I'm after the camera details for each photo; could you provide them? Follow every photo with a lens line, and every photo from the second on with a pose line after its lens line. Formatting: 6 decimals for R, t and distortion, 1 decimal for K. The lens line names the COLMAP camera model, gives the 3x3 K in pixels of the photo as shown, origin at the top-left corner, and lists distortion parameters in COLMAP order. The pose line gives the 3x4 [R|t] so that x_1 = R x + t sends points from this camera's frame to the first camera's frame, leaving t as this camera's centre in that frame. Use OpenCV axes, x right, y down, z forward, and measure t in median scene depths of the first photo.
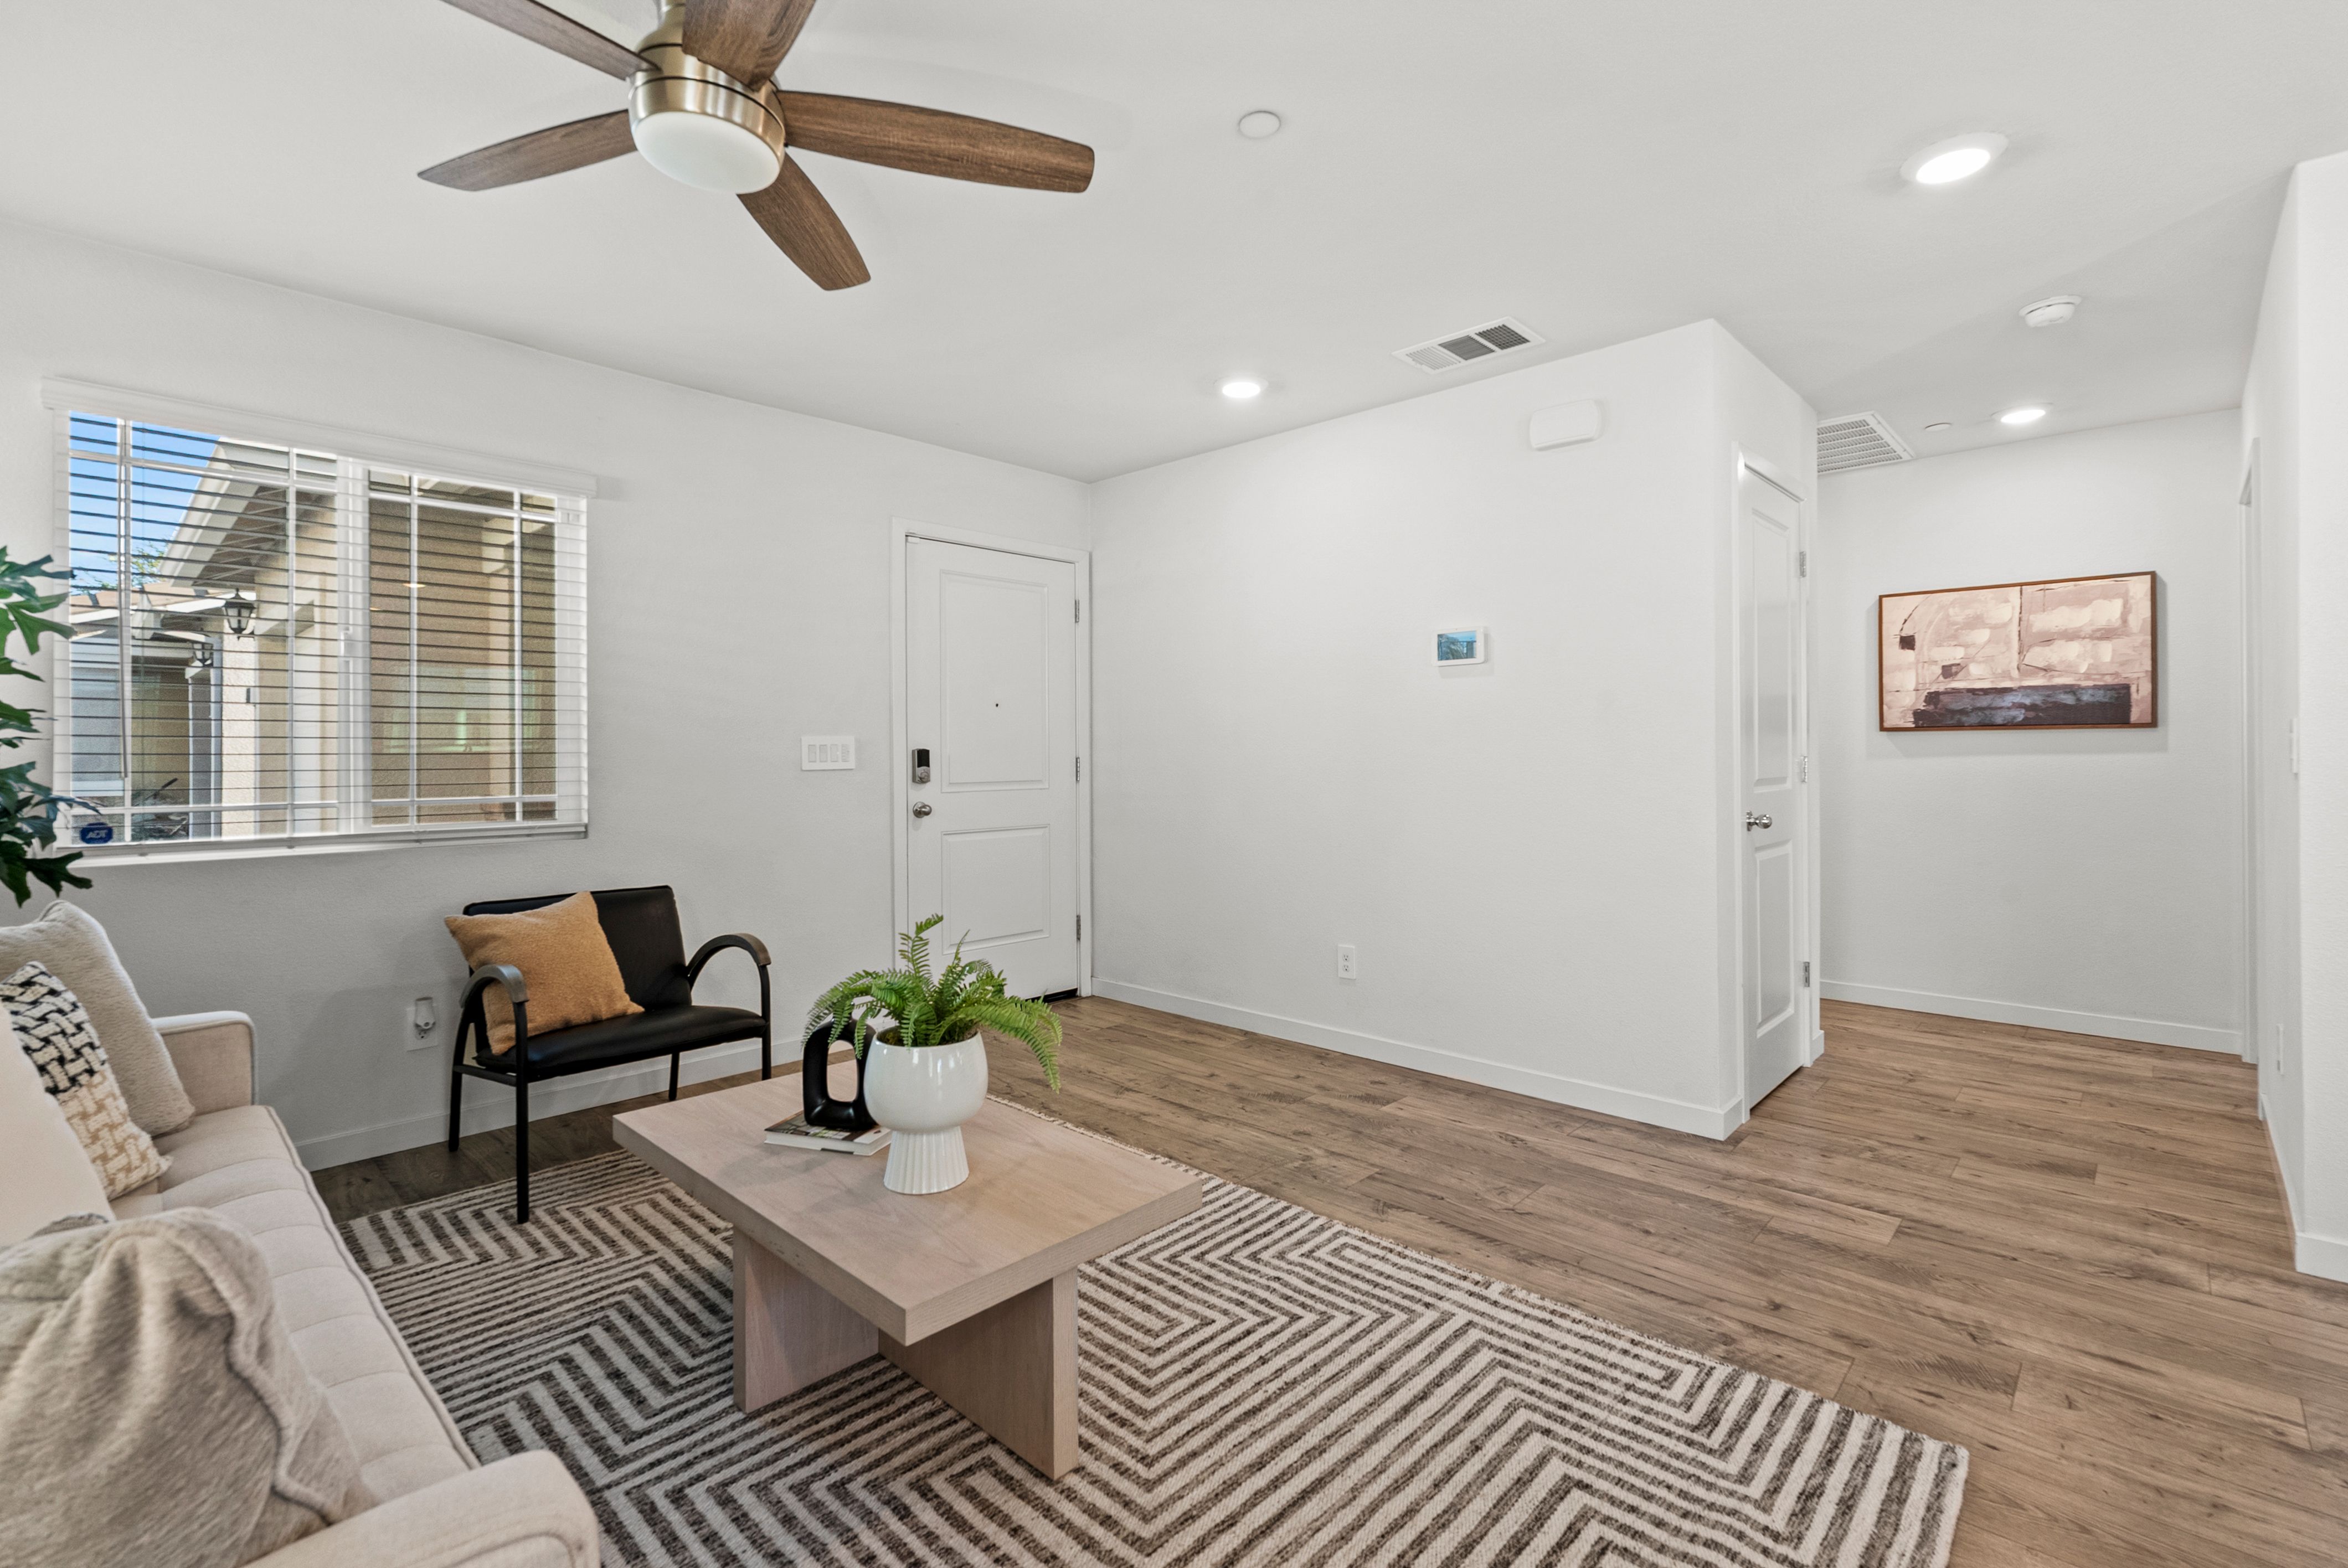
lens RADIAL K [[1045.2, 0, 1194.0], [0, 1045.2, 759.0], [0, 0, 1]] dist [-0.009553, 0.002318]
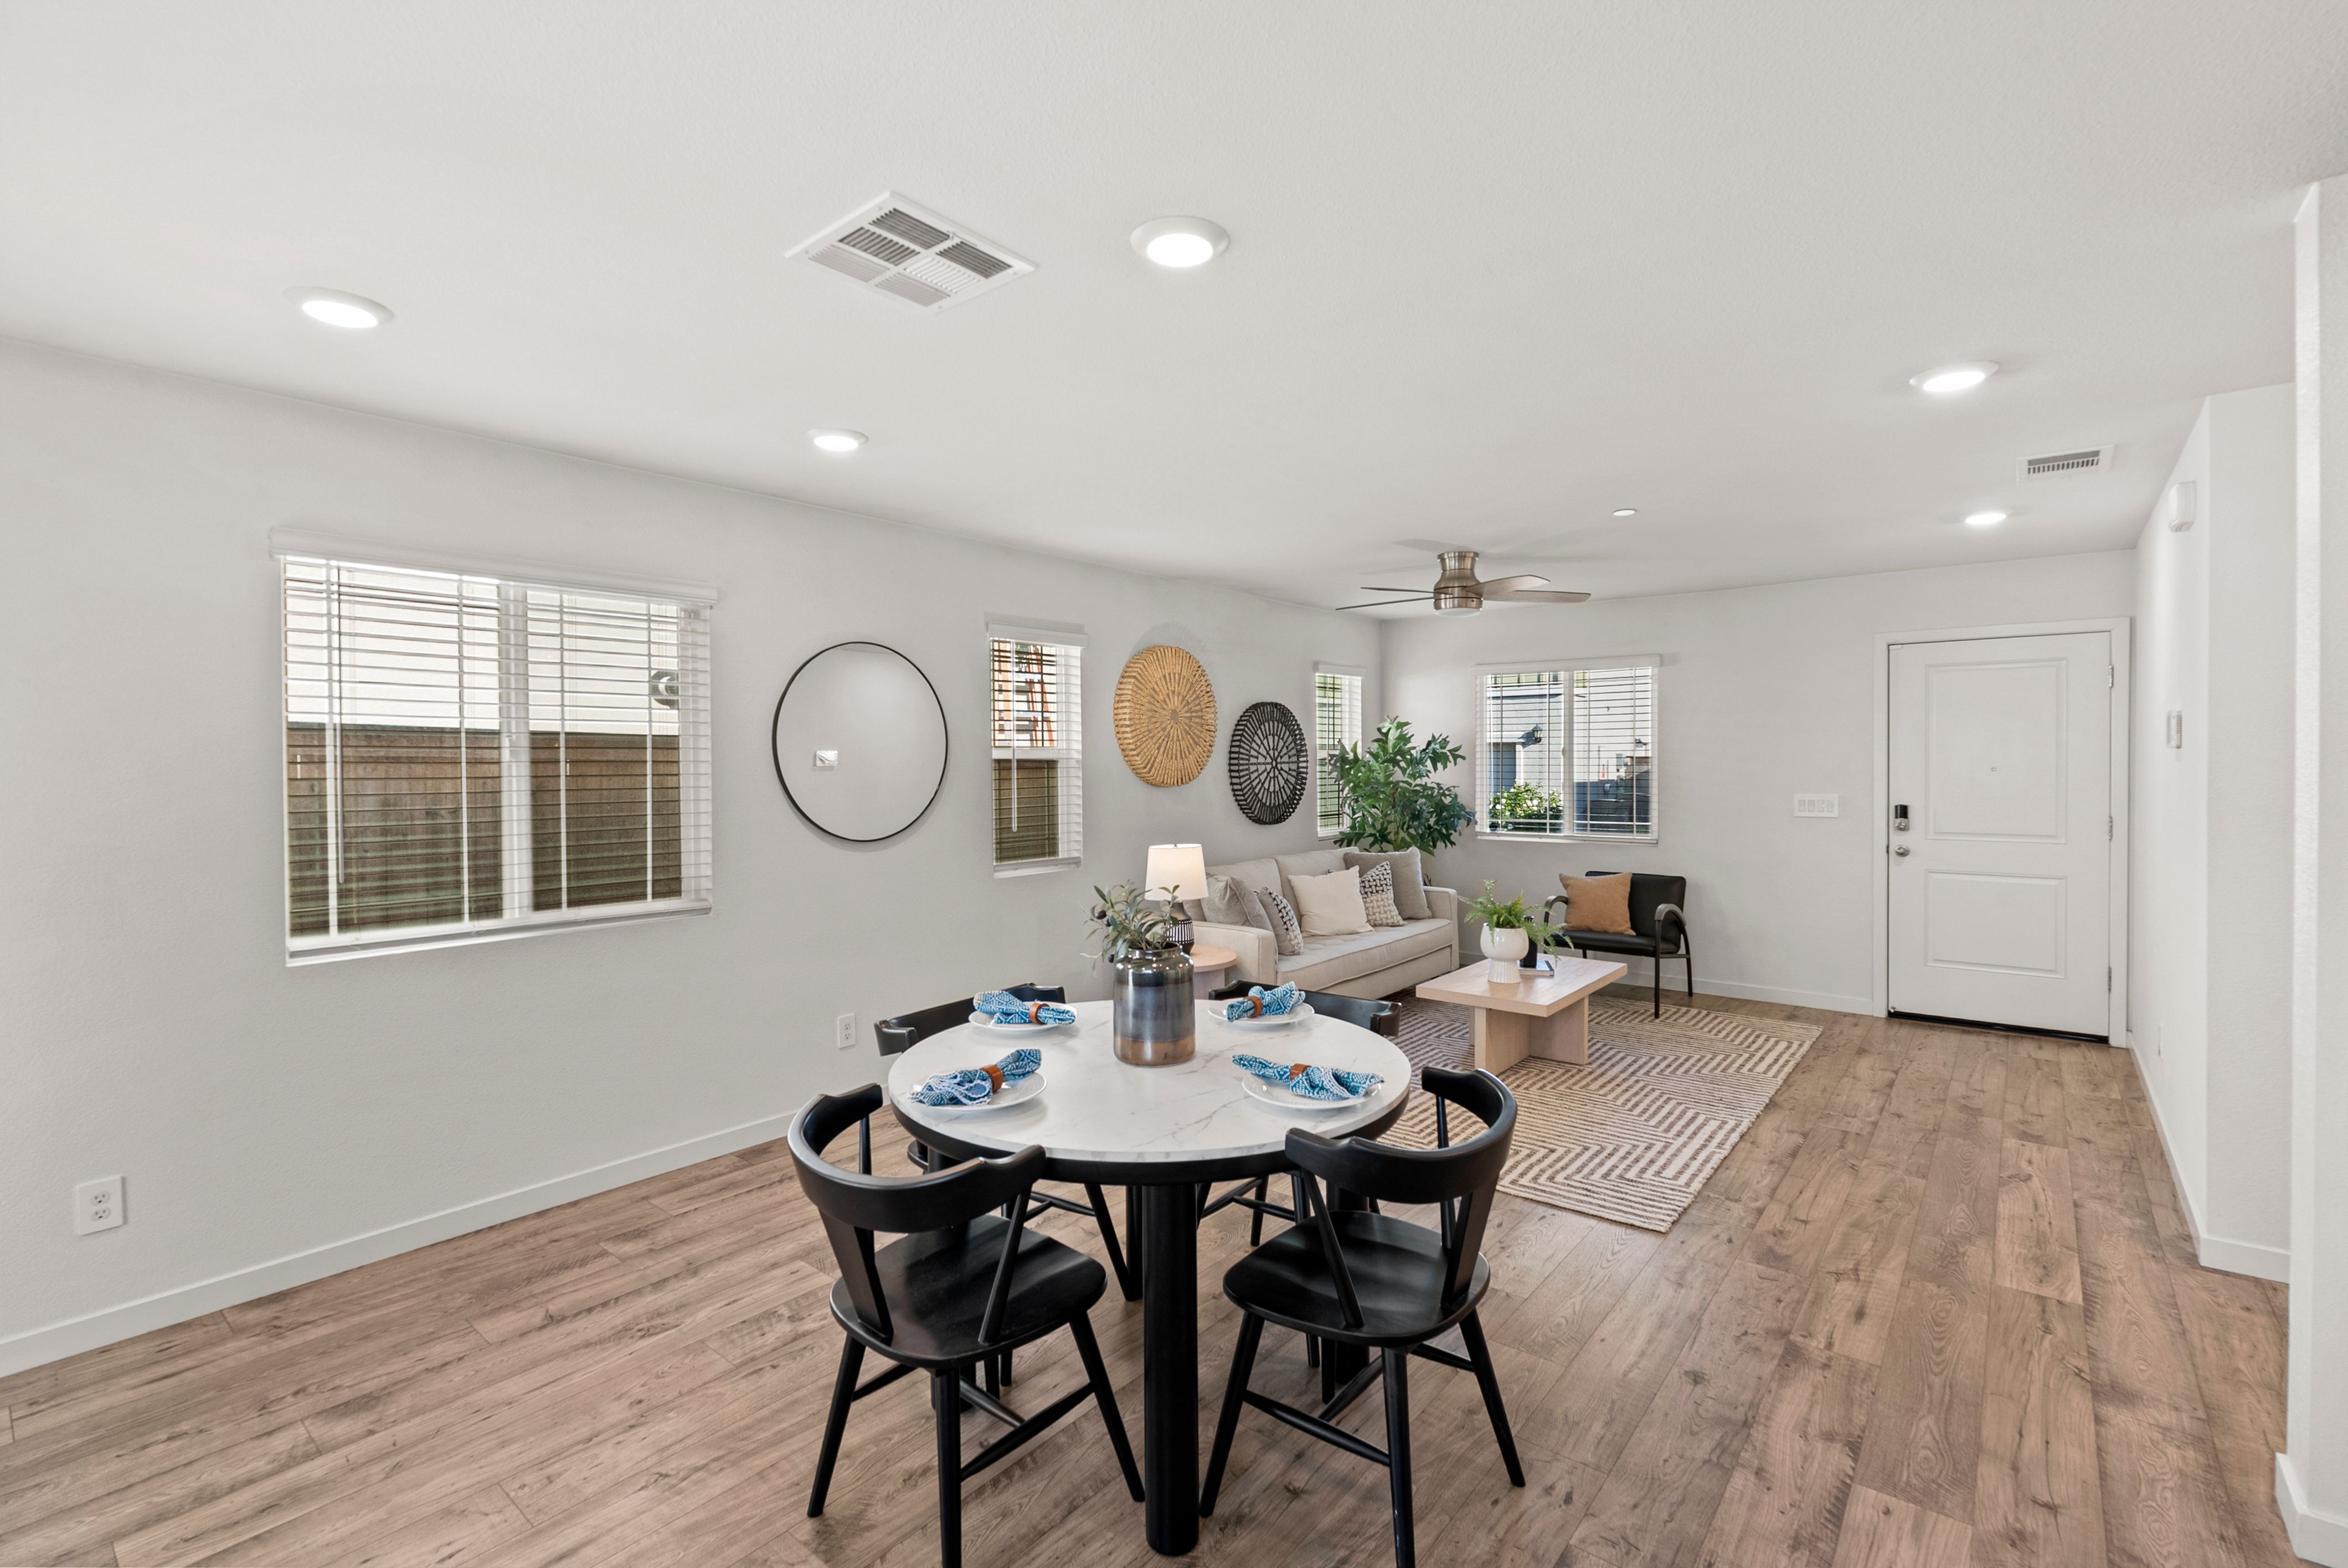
lens RADIAL K [[1045.2, 0, 1183.3], [0, 1045.2, 840.6], [0, 0, 1]] dist [-0.009553, 0.002318]
pose [[0.061437, 0.078145, -0.995047, 1.436095], [-0.000737, 0.996934, 0.078248, -0.096046], [0.998111, -0.004074, 0.061306, 0.022661]]
